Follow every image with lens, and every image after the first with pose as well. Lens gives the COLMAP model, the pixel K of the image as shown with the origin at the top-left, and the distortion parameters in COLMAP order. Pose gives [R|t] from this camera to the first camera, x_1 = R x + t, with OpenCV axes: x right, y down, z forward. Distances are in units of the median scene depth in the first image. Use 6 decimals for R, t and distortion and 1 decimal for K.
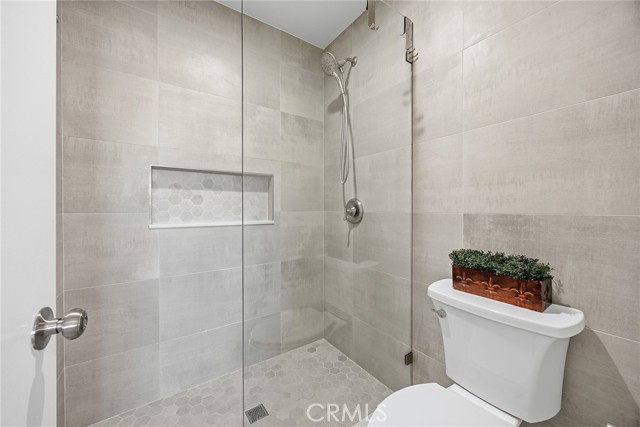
lens RADIAL K [[251.7, 0, 321.4], [0, 251.7, 209.0], [0, 0, 1]] dist [0.001777, -0.000058]
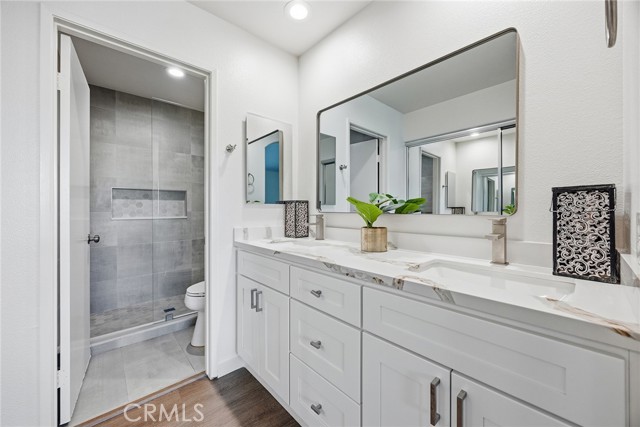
lens RADIAL K [[251.7, 0, 322.3], [0, 251.7, 210.7], [0, 0, 1]] dist [0.001777, -0.000058]
pose [[0.992364, 0.001848, 0.123332, 0.620544], [-0.002593, 0.999979, 0.005881, -0.009416], [-0.123319, -0.006156, 0.992348, -1.011975]]
